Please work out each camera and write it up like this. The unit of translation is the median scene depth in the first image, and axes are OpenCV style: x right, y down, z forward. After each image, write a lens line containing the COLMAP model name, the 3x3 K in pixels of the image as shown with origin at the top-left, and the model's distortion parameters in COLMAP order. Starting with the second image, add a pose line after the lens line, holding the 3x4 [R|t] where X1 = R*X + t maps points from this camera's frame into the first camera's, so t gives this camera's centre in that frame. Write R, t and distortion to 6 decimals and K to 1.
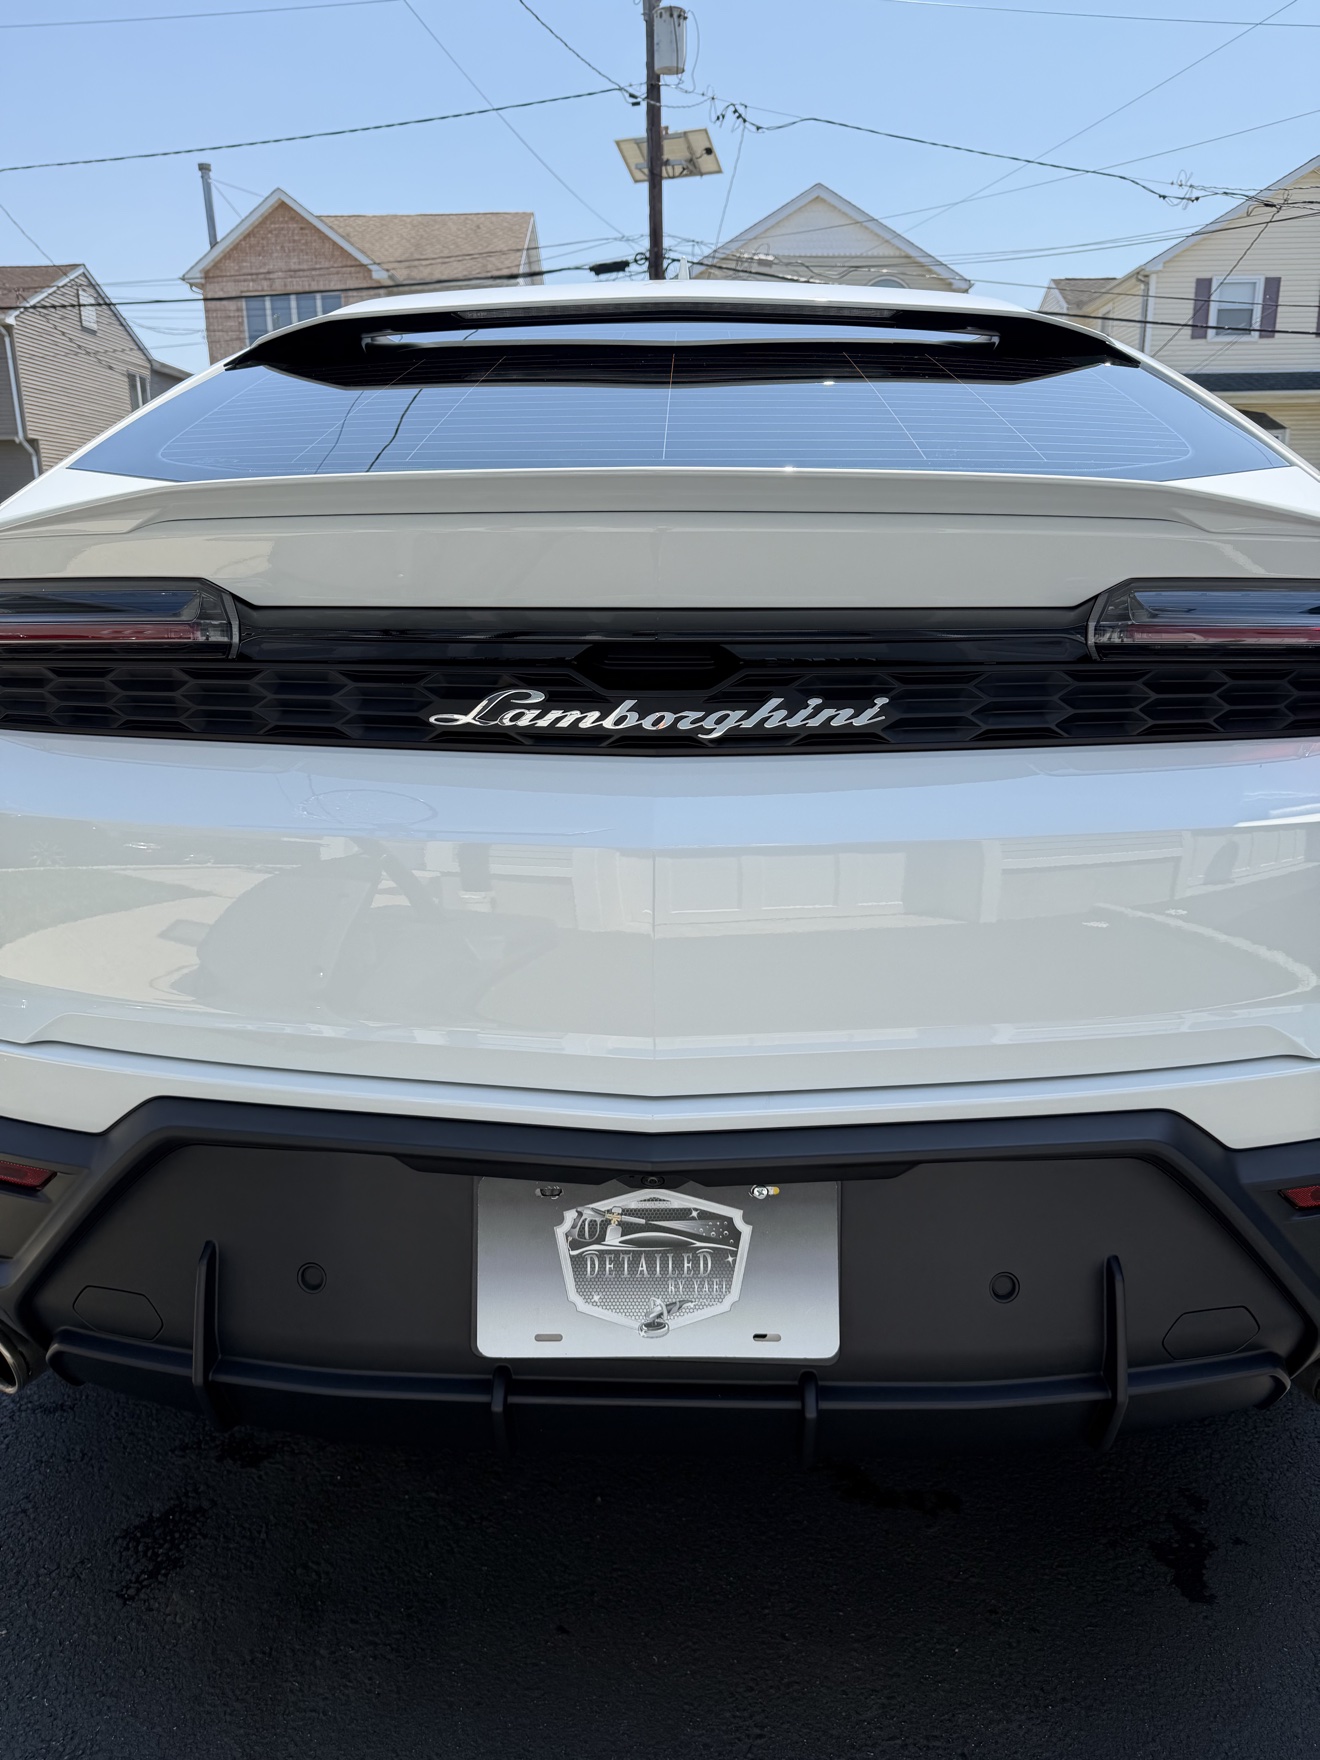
lens RADIAL K [[1233.0, 0, 660.0], [0, 1233.0, 880.0], [0, 0, 1]] dist [0.057978, -0.084648]
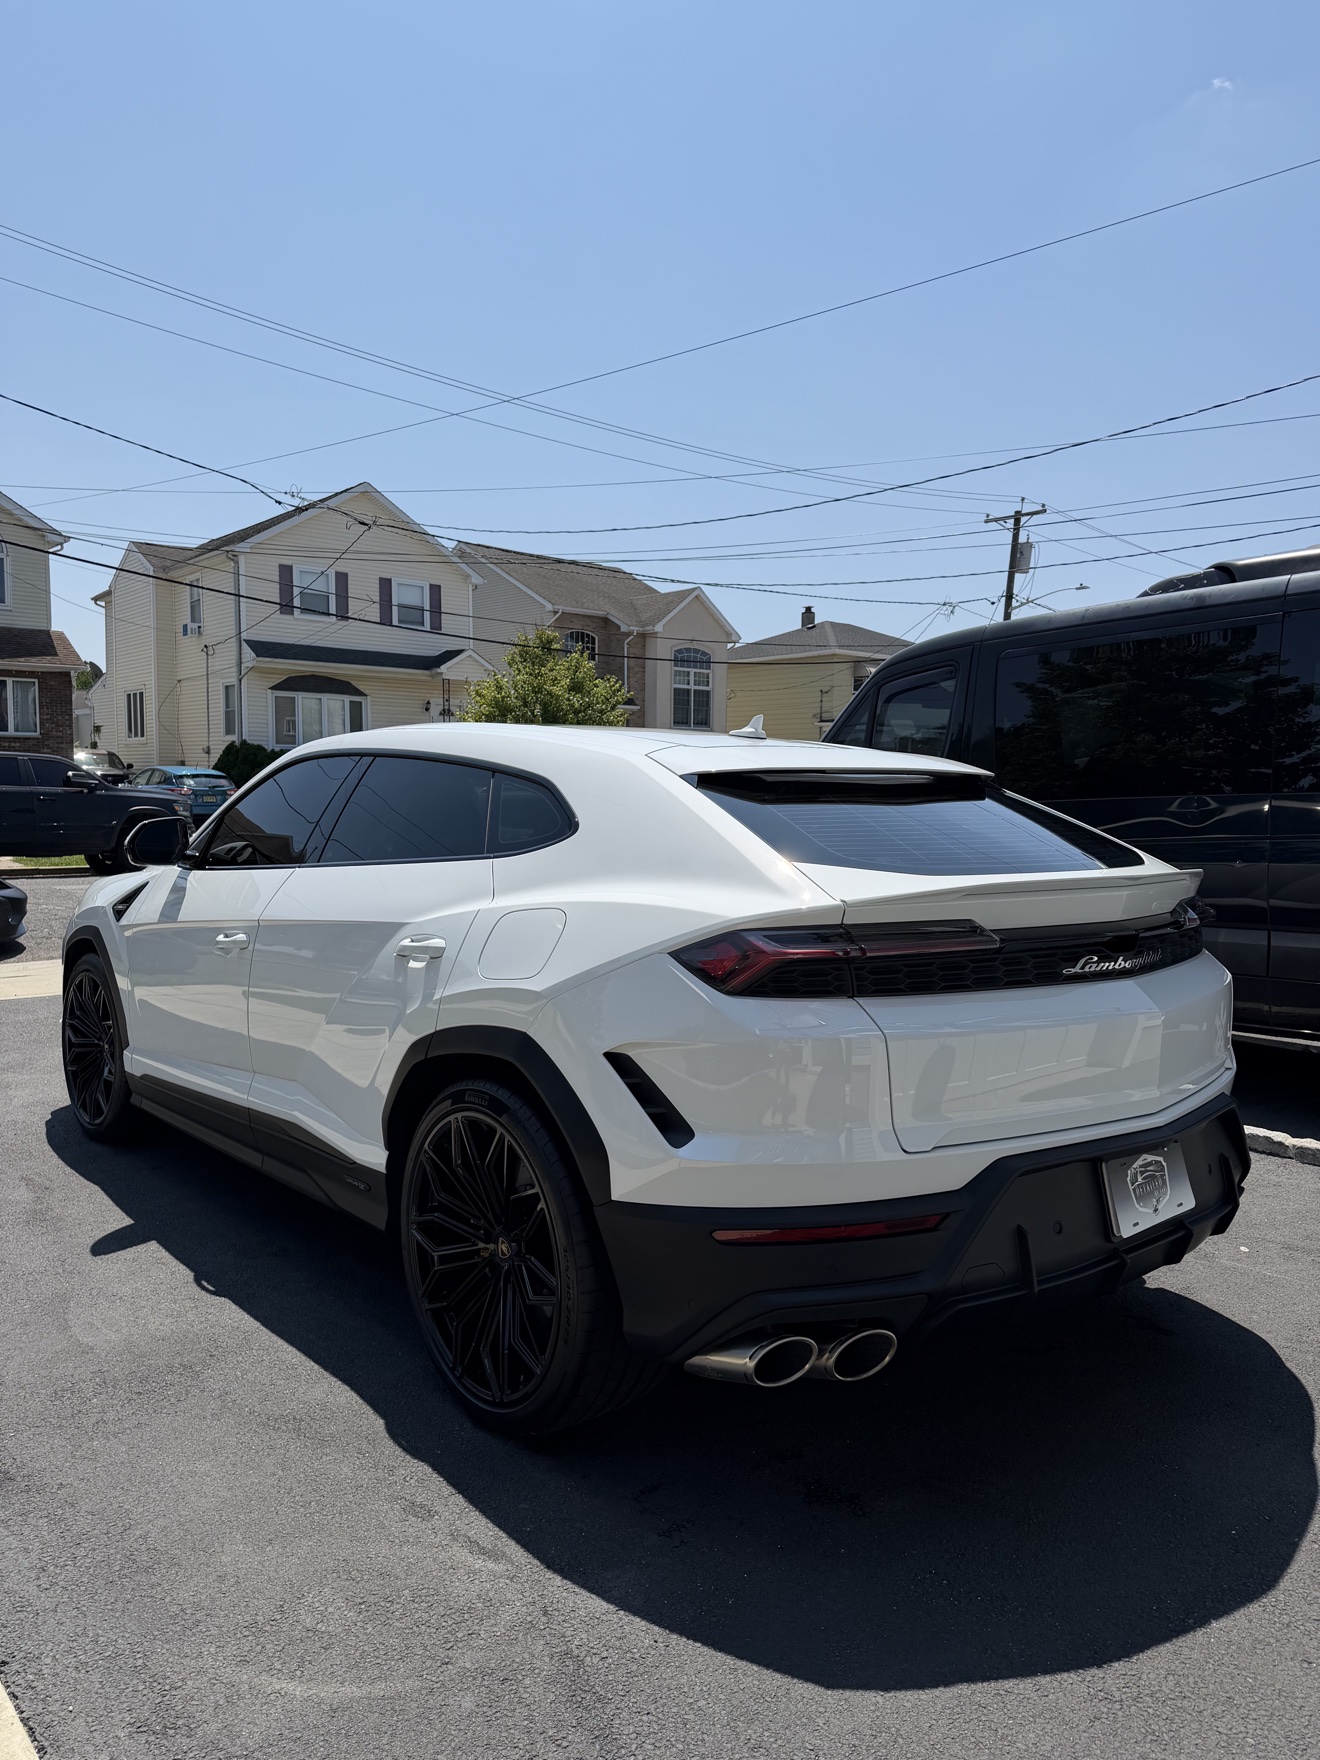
lens RADIAL K [[1217.6, 0, 659.1], [0, 1217.6, 867.9], [0, 0, 1]] dist [0.113837, -0.216300]
pose [[0.750300, -0.026368, 0.660572, -2.125854], [0.152861, 0.979046, -0.134544, -0.112725], [-0.643183, 0.201925, 0.738609, -0.275228]]
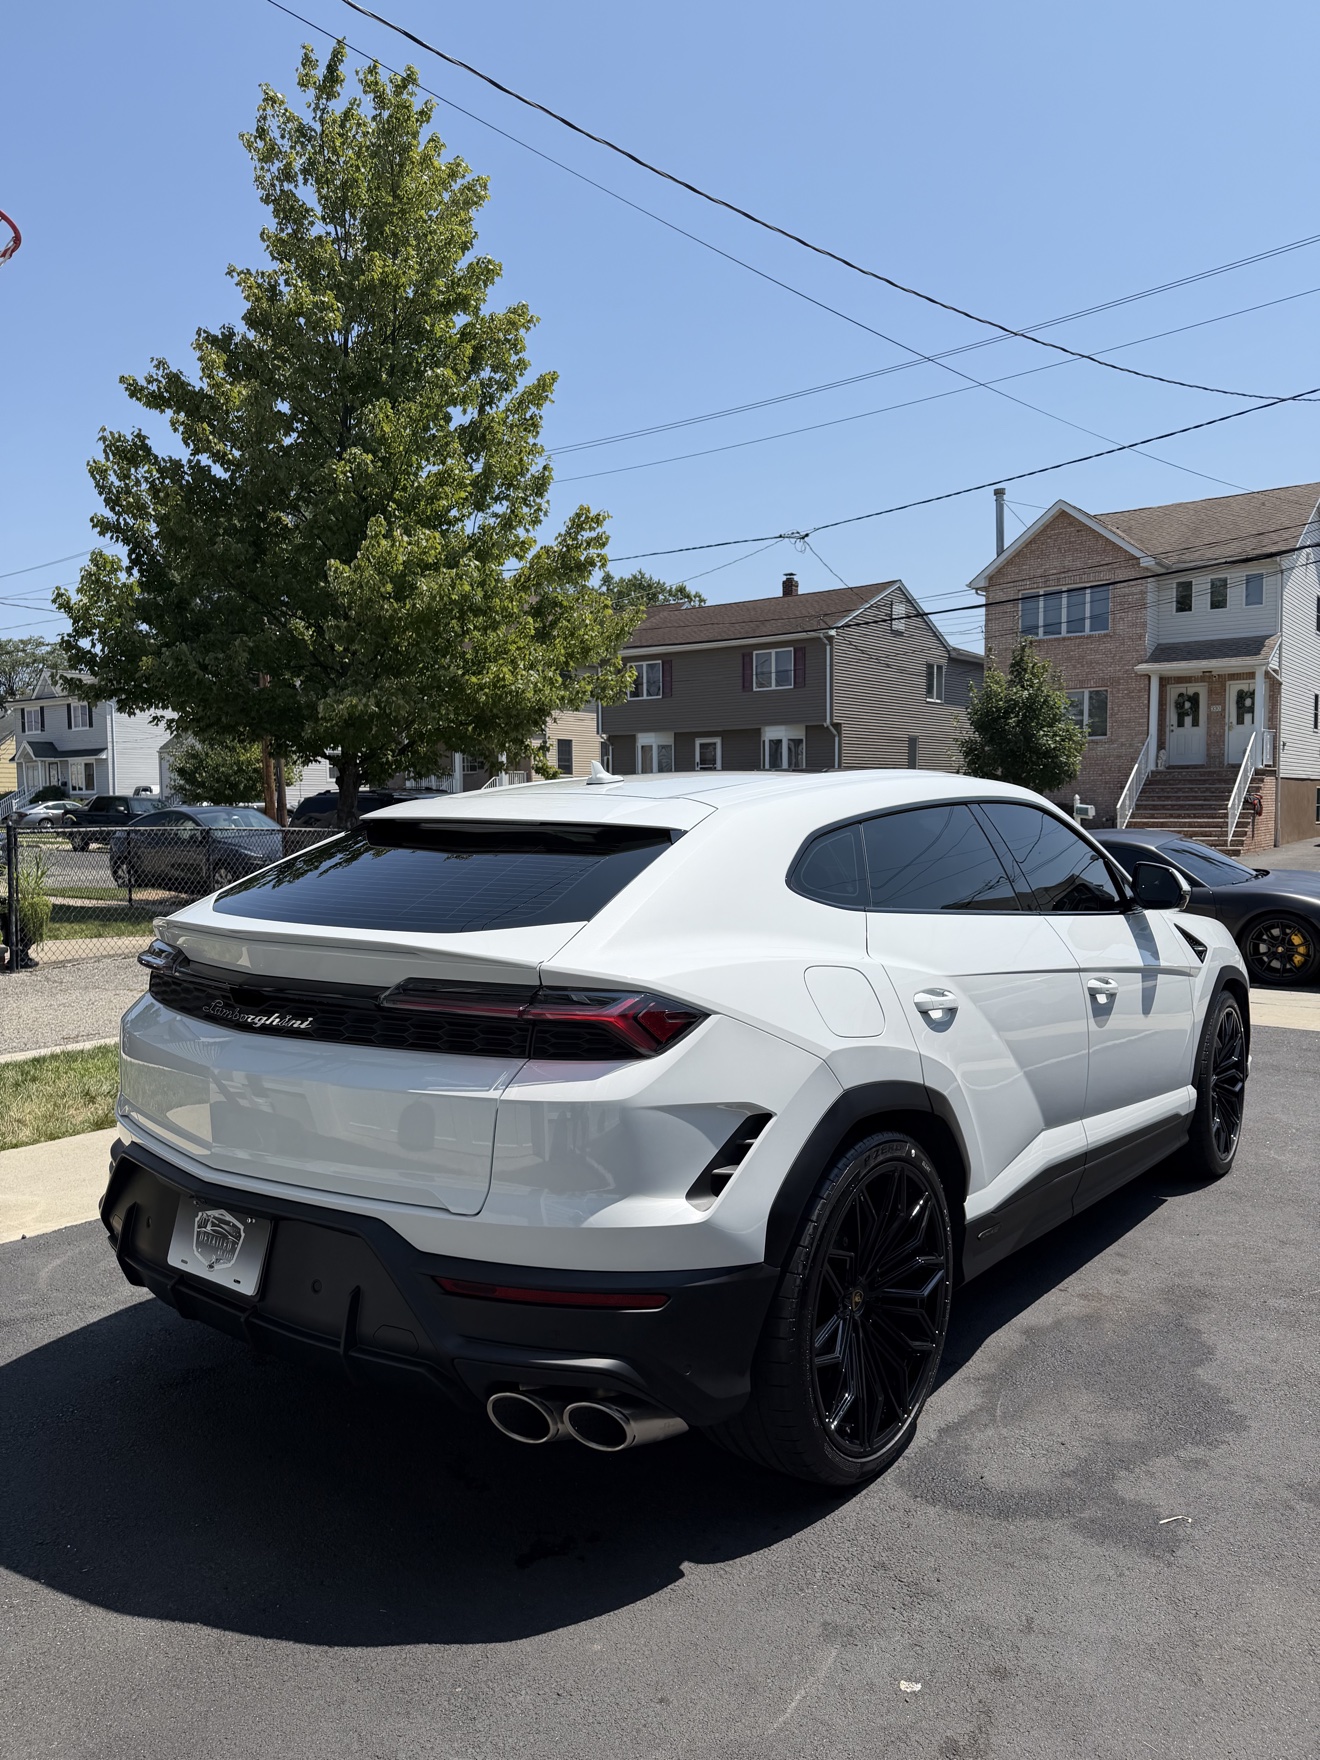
lens RADIAL K [[1224.4, 0, 660.0], [0, 1224.4, 880.0], [0, 0, 1]] dist [0.002242, -0.000969]
pose [[0.809826, 0.035155, -0.585616, 1.894855], [-0.148561, 0.977957, -0.146730, -0.143544], [0.567549, 0.205826, 0.797198, -0.509624]]
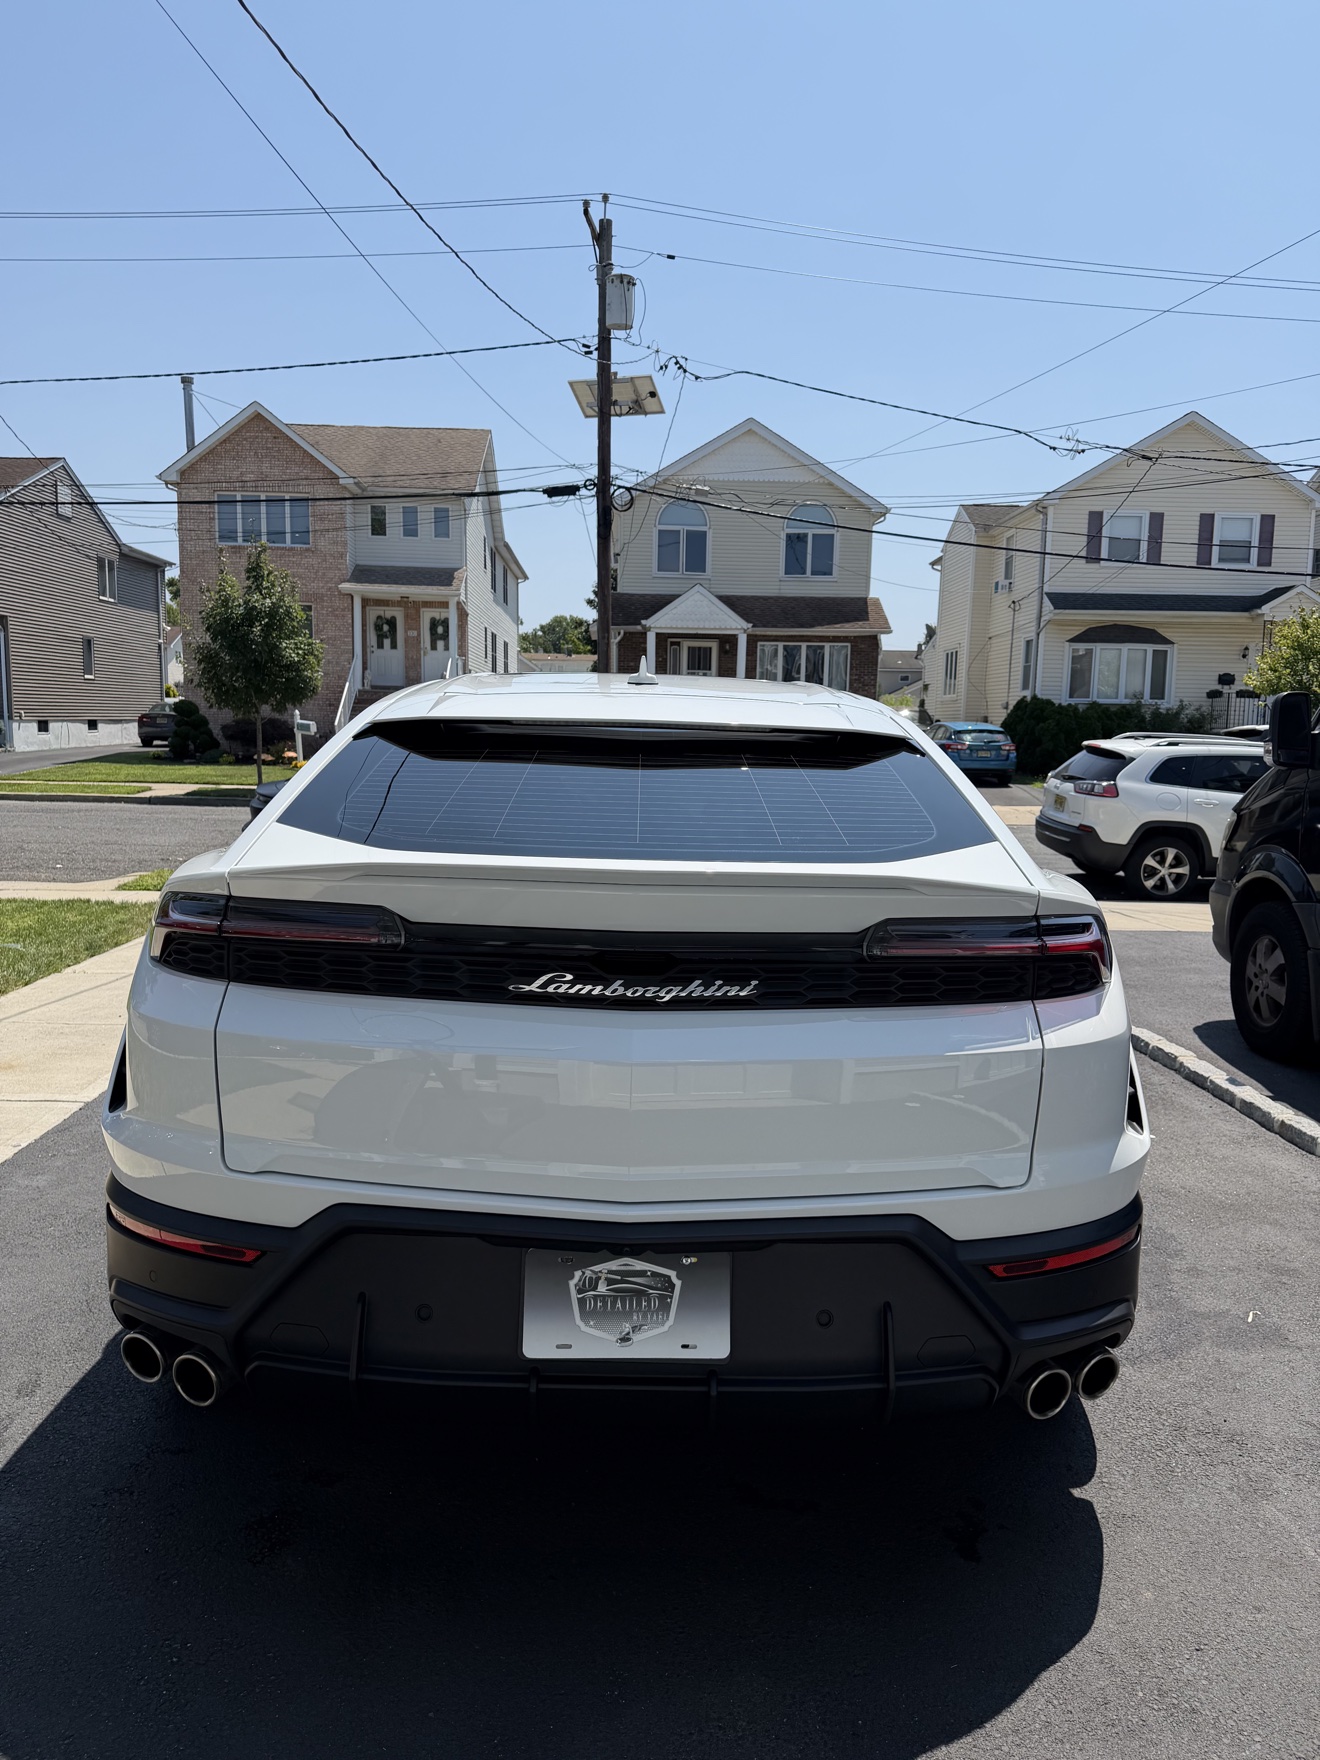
lens RADIAL K [[1217.6, 0, 659.1], [0, 1217.6, 867.9], [0, 0, 1]] dist [0.113837, -0.216300]
pose [[0.998392, 0.023176, 0.051737, -0.056046], [-0.015347, 0.989032, -0.146900, -0.038889], [-0.054574, 0.145870, 0.987797, -0.737311]]
